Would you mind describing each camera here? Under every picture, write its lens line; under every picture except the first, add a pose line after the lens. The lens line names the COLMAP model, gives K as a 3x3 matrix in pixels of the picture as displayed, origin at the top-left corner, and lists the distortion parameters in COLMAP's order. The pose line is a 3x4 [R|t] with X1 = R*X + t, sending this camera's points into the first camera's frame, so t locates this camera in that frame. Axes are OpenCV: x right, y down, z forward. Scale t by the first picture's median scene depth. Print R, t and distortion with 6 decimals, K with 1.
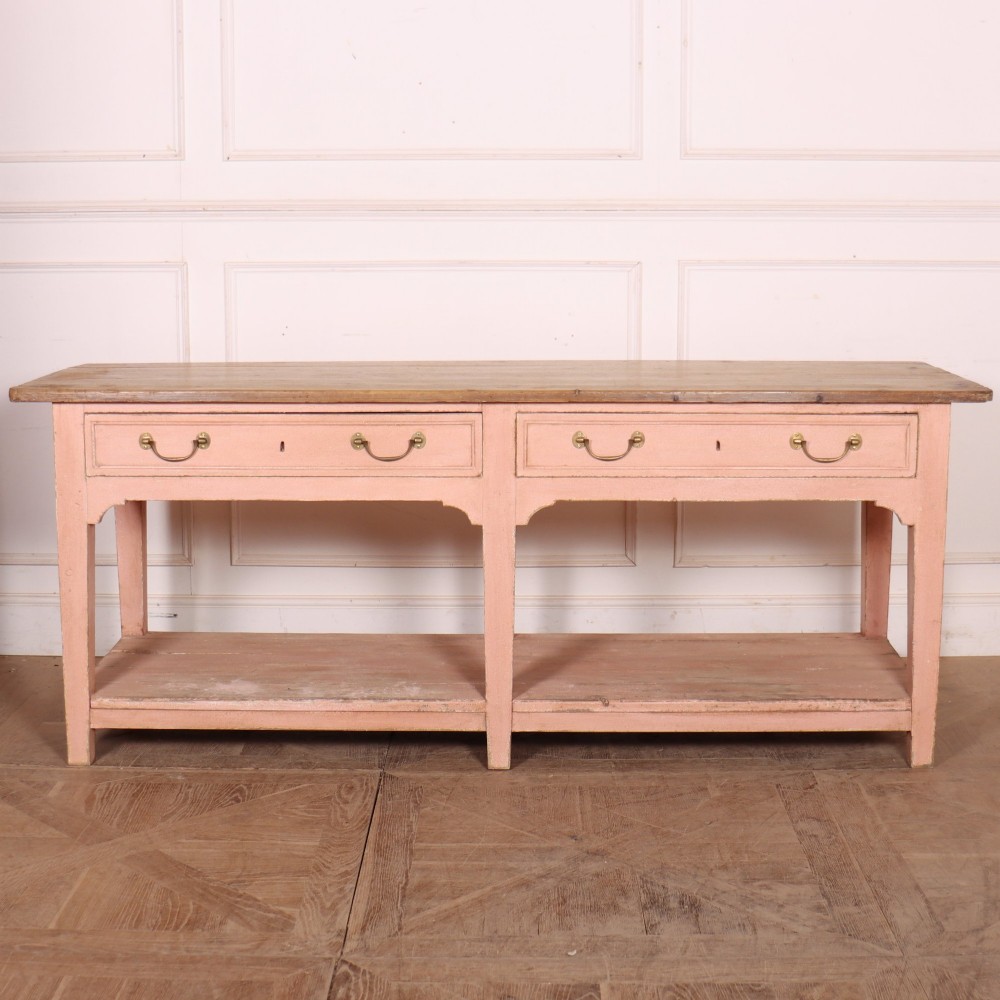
lens RADIAL K [[1709.1, 0, 499.7], [0, 1709.1, 559.0], [0, 0, 1]] dist [-0.188183, 0.146970]
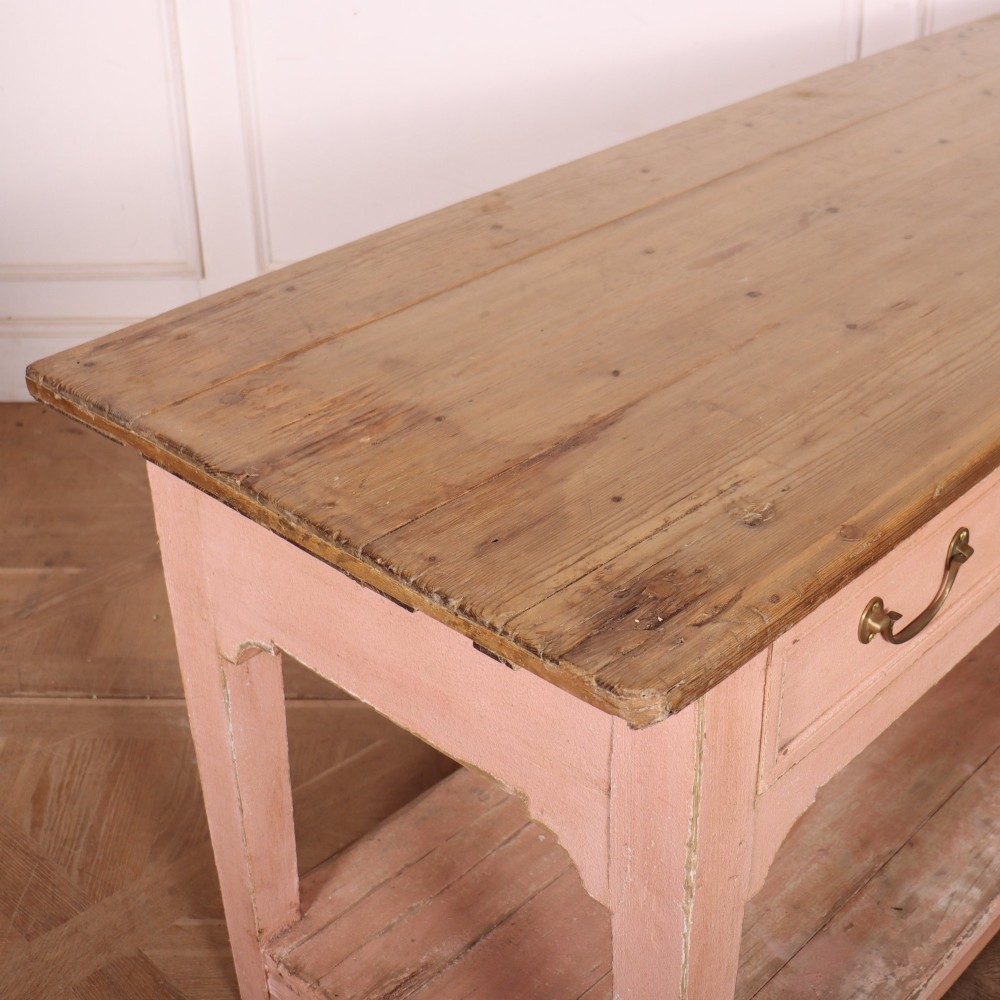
lens RADIAL K [[1528.6, 0, 557.2], [0, 1528.6, 488.8], [0, 0, 1]] dist [-0.146232, 0.070665]
pose [[0.660040, -0.386872, 0.643955, -0.420145], [0.159237, 0.909771, 0.383354, -0.211765], [-0.734160, -0.150487, 0.662090, 0.822904]]
